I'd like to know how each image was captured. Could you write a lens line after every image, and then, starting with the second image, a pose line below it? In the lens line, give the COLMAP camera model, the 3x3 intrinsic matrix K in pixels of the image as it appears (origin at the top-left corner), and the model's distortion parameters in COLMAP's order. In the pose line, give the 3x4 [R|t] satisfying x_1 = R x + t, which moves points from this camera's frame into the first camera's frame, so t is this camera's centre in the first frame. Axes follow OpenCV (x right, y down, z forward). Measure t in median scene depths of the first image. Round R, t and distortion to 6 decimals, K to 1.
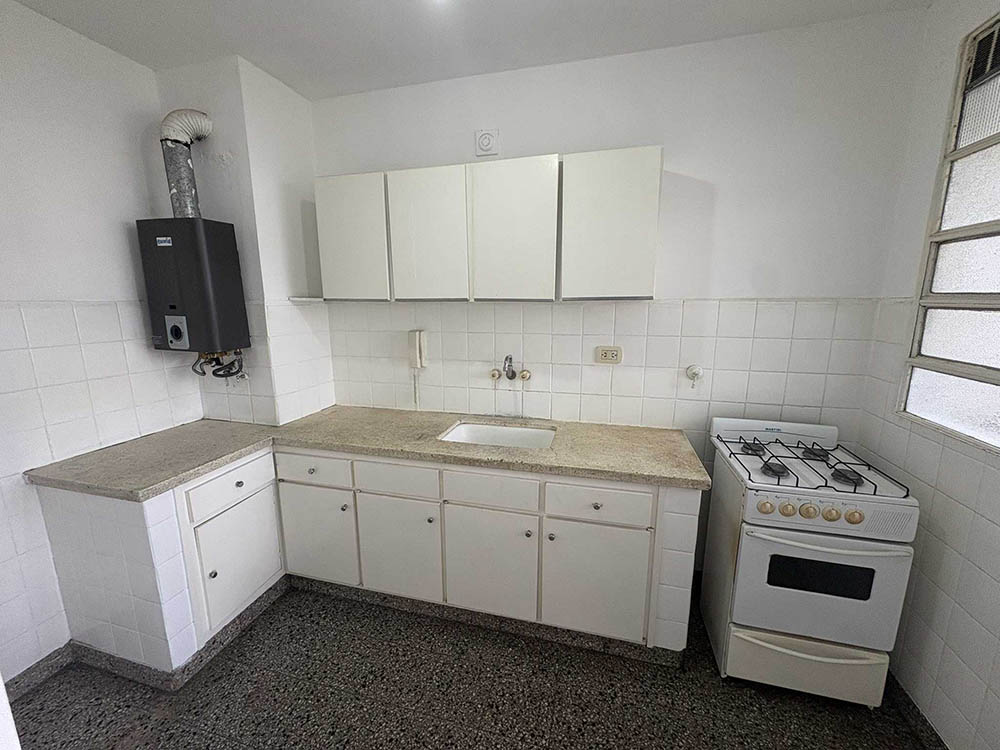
lens RADIAL K [[400.9, 0, 500.0], [0, 400.9, 375.0], [0, 0, 1]] dist [-0.000932, -0.000328]
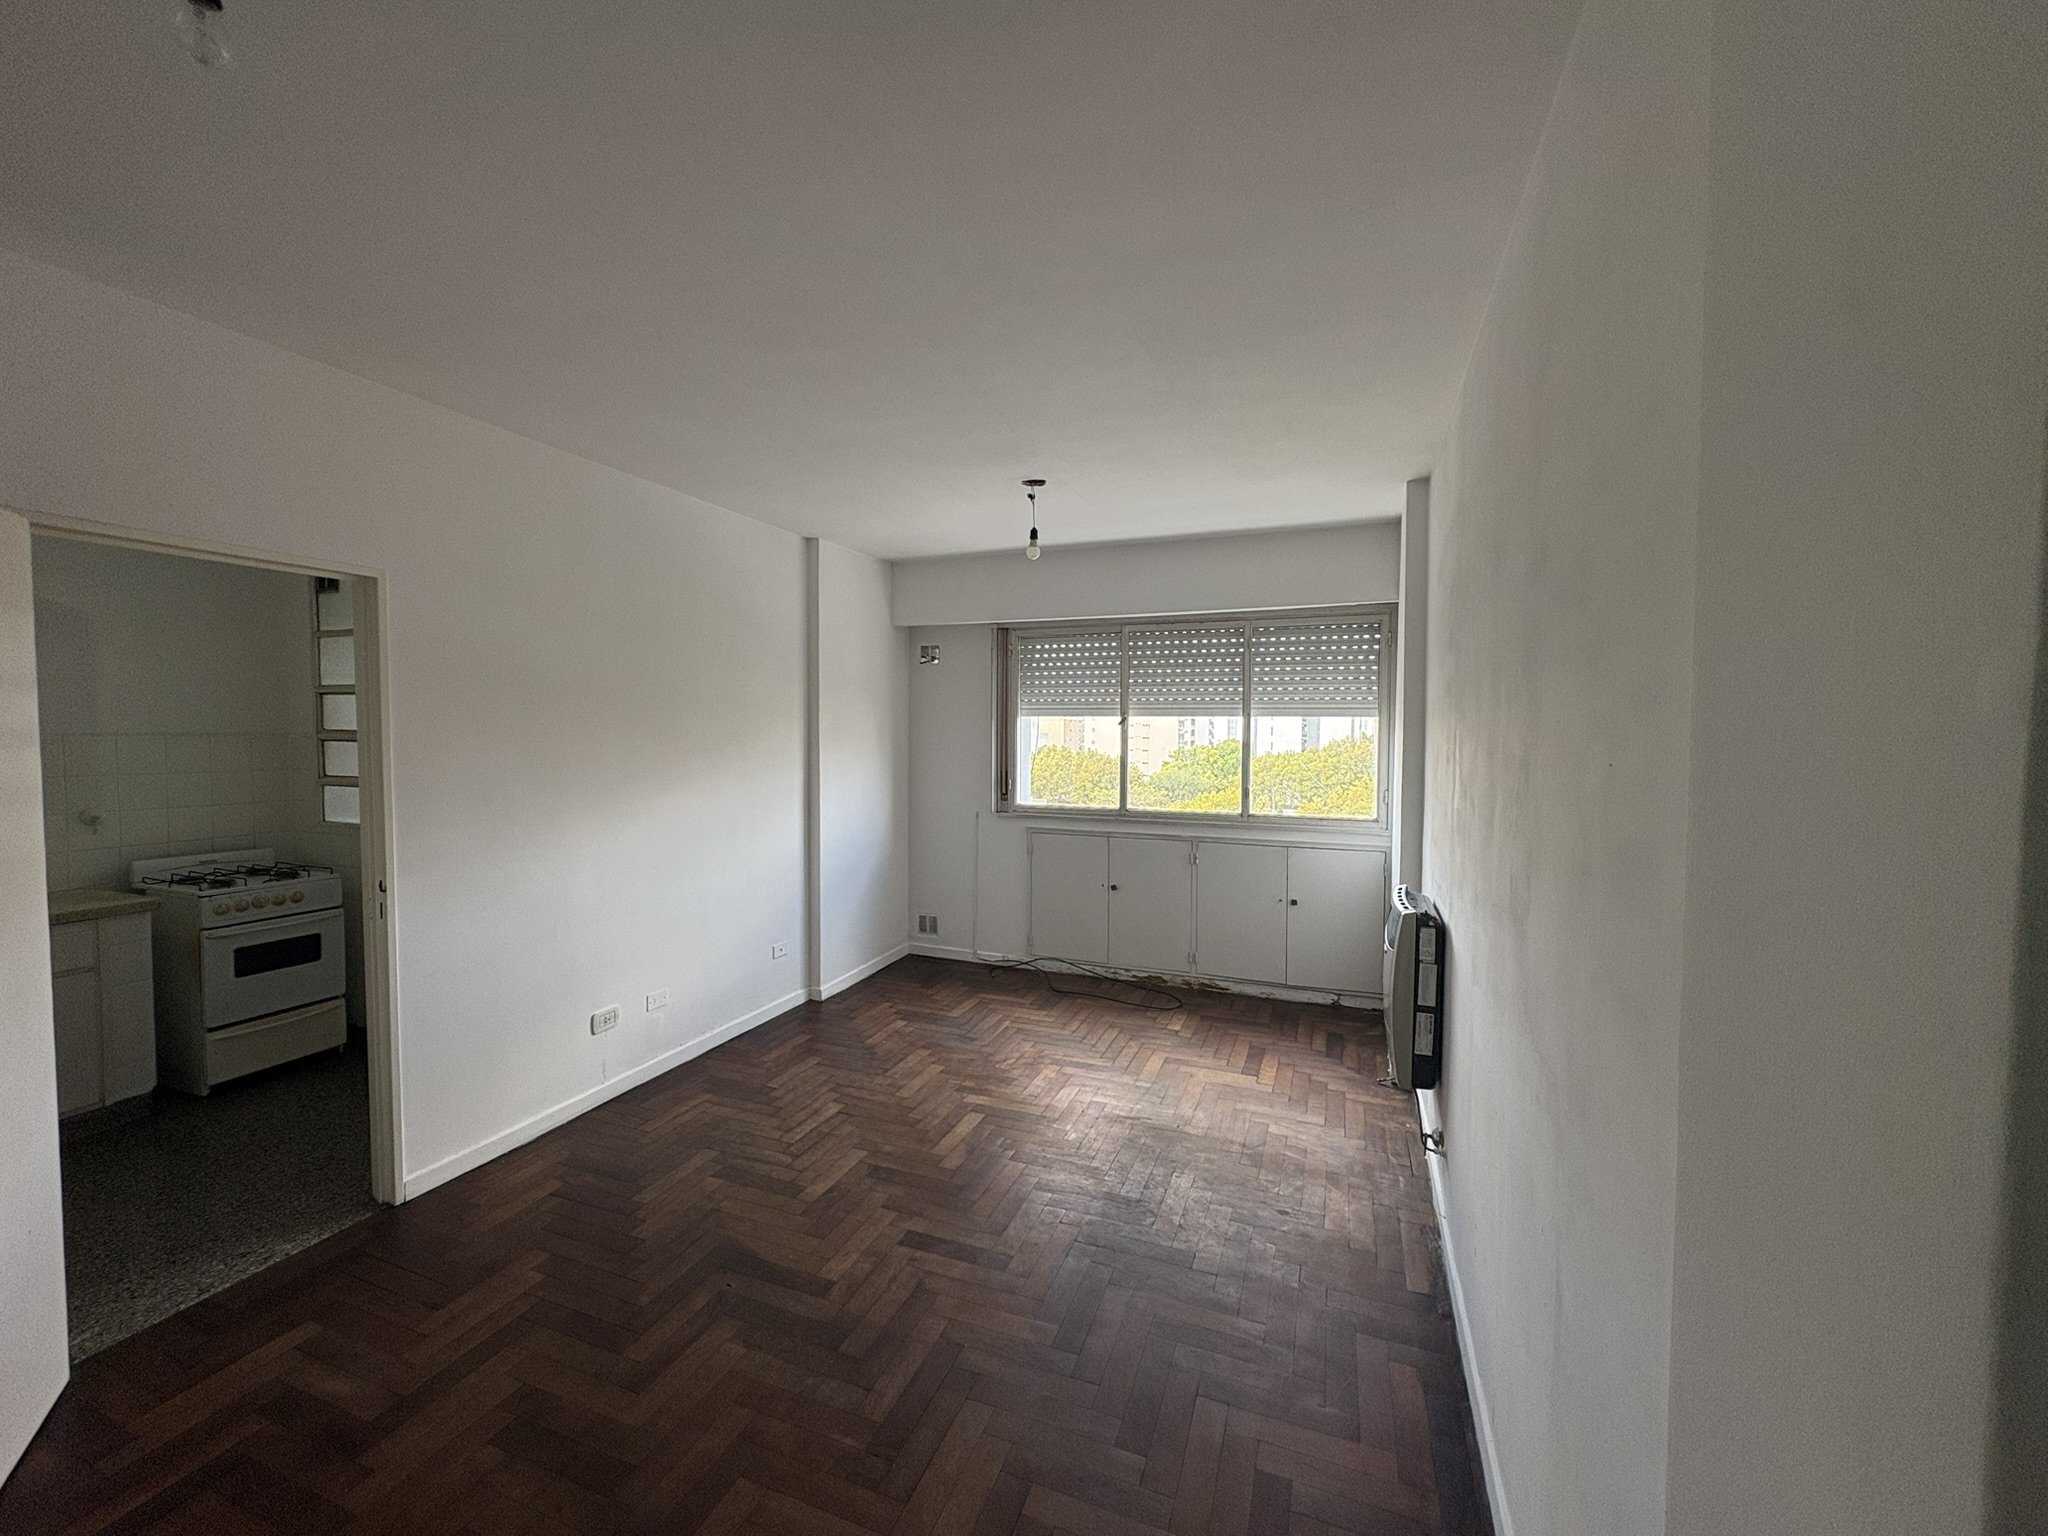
lens RADIAL K [[821.1, 0, 1024.0], [0, 821.1, 768.0], [0, 0, 1]] dist [-0.000932, -0.000328]
pose [[0.118657, -0.037028, 0.992245, -1.405630], [0.179800, 0.983586, 0.015204, 0.307034], [-0.976521, 0.176601, 0.123367, -1.639873]]
